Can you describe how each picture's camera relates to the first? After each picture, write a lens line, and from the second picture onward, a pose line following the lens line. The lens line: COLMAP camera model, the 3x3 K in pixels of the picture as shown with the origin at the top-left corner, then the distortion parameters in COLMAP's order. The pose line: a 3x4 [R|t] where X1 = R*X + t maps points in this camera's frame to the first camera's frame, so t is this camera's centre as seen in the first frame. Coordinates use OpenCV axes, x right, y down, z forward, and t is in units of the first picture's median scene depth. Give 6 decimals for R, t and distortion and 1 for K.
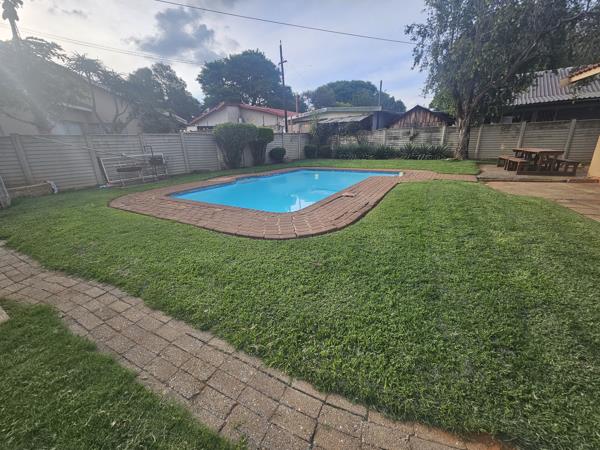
lens RADIAL K [[244.9, 0, 302.6], [0, 244.9, 221.2], [0, 0, 1]] dist [-0.001386, -0.000219]
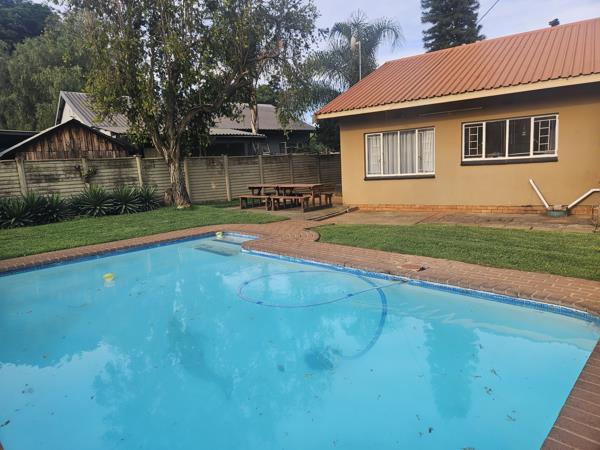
lens RADIAL K [[393.8, 0, 299.4], [0, 393.8, 215.6], [0, 0, 1]] dist [0.014883, -0.000123]
pose [[0.218214, -0.109090, 0.969785, -0.304780], [0.340558, 0.939773, 0.029084, -0.141831], [-0.914551, 0.323922, 0.242223, 0.431594]]
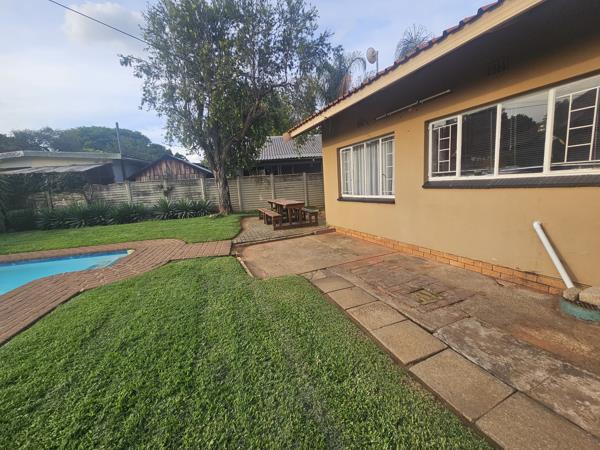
lens RADIAL K [[244.9, 0, 302.6], [0, 244.9, 221.2], [0, 0, 1]] dist [-0.001386, -0.000219]
pose [[0.704939, -0.123725, 0.698394, 0.203976], [0.256343, 0.962551, -0.088223, -0.072632], [-0.661324, 0.241221, 0.710255, 0.179027]]
